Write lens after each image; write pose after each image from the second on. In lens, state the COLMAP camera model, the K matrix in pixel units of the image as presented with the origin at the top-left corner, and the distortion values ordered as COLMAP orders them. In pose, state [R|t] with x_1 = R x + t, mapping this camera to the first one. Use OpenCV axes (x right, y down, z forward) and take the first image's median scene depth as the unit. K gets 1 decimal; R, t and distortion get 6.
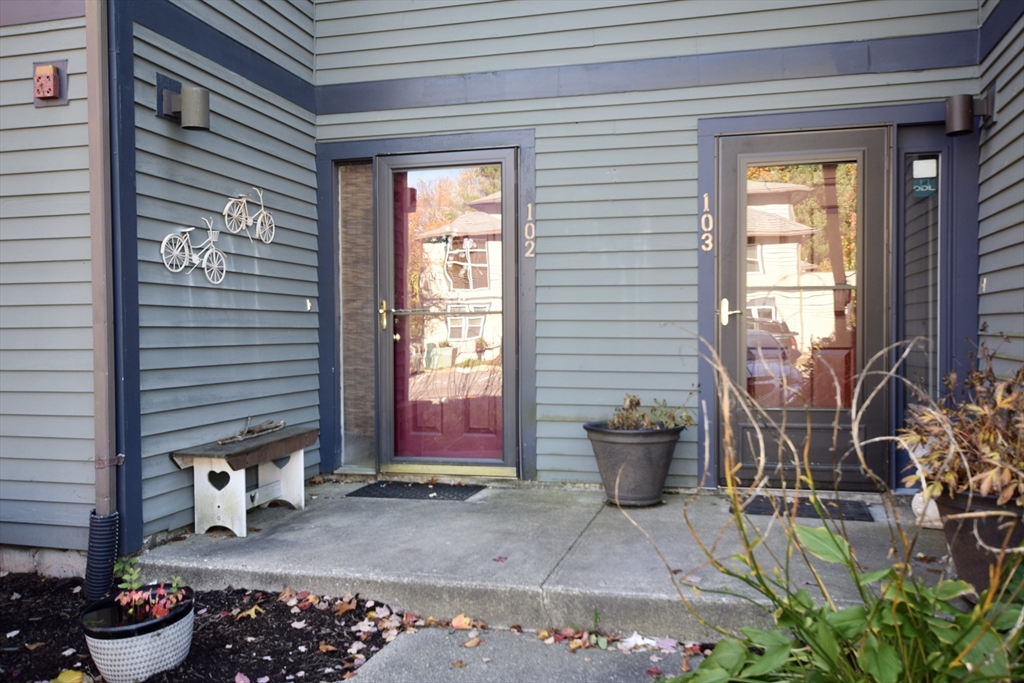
lens RADIAL K [[853.8, 0, 513.8], [0, 853.8, 343.0], [0, 0, 1]] dist [-0.004616, 0.022072]
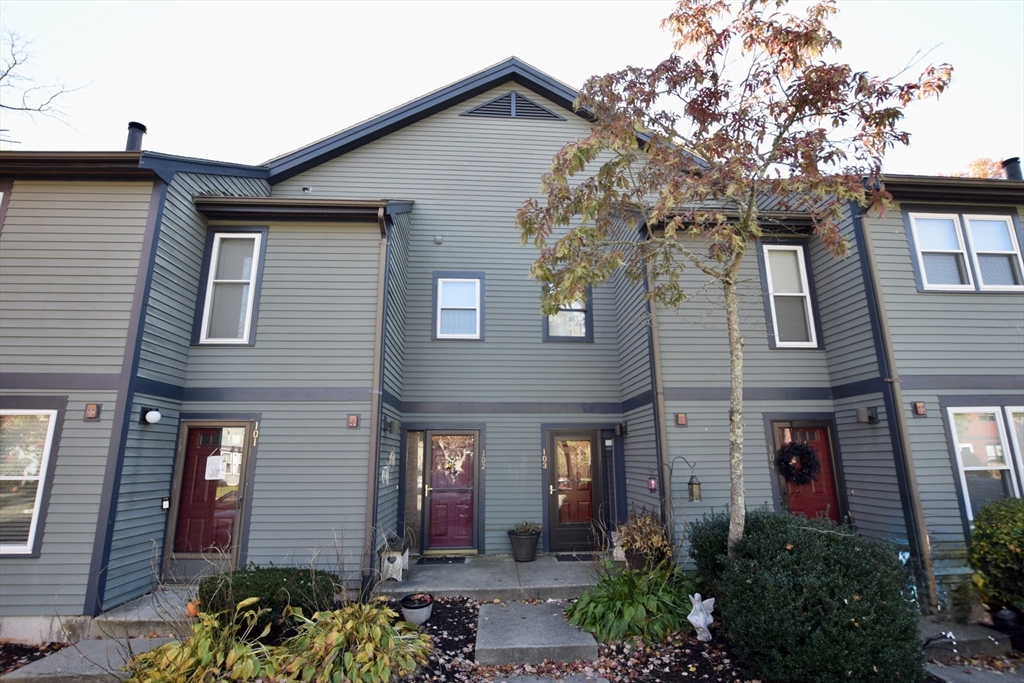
lens RADIAL K [[499.2, 0, 512.7], [0, 499.2, 346.5], [0, 0, 1]] dist [-0.004286, 0.000025]
pose [[0.947933, 0.068743, 0.310961, -0.467187], [0.006083, 0.972339, -0.233493, -0.119351], [-0.318411, 0.223227, 0.921295, -0.691133]]
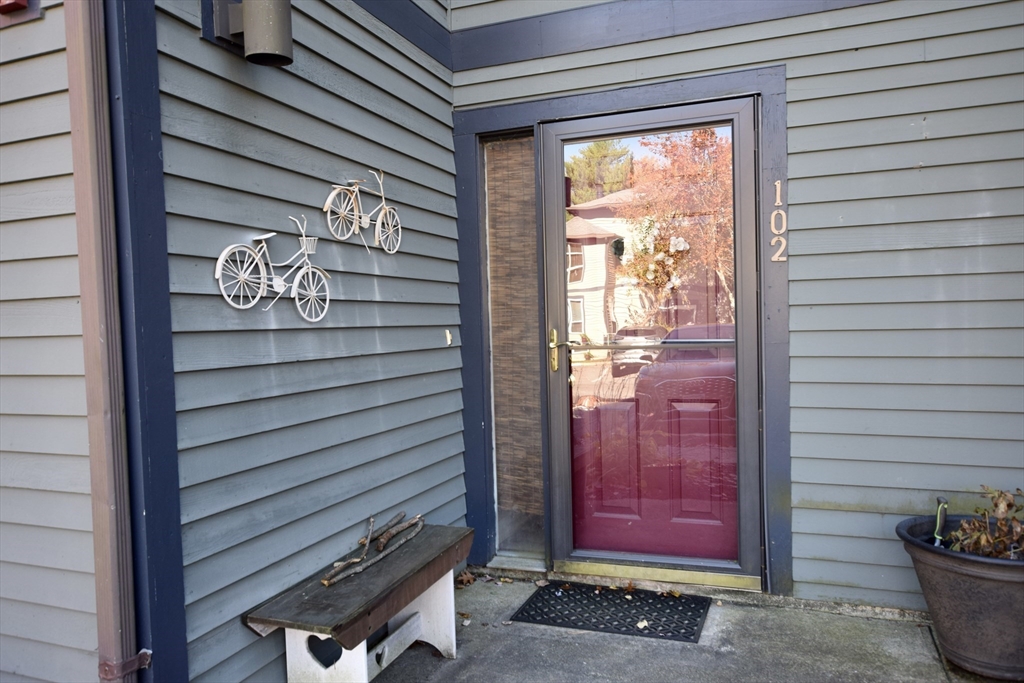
lens RADIAL K [[737.2, 0, 511.0], [0, 737.2, 345.6], [0, 0, 1]] dist [0.001373, 0.011655]
pose [[0.993336, -0.018134, -0.113820, -0.134485], [0.020426, 0.999611, 0.019011, -0.055203], [0.113431, -0.021209, 0.993319, 0.445405]]
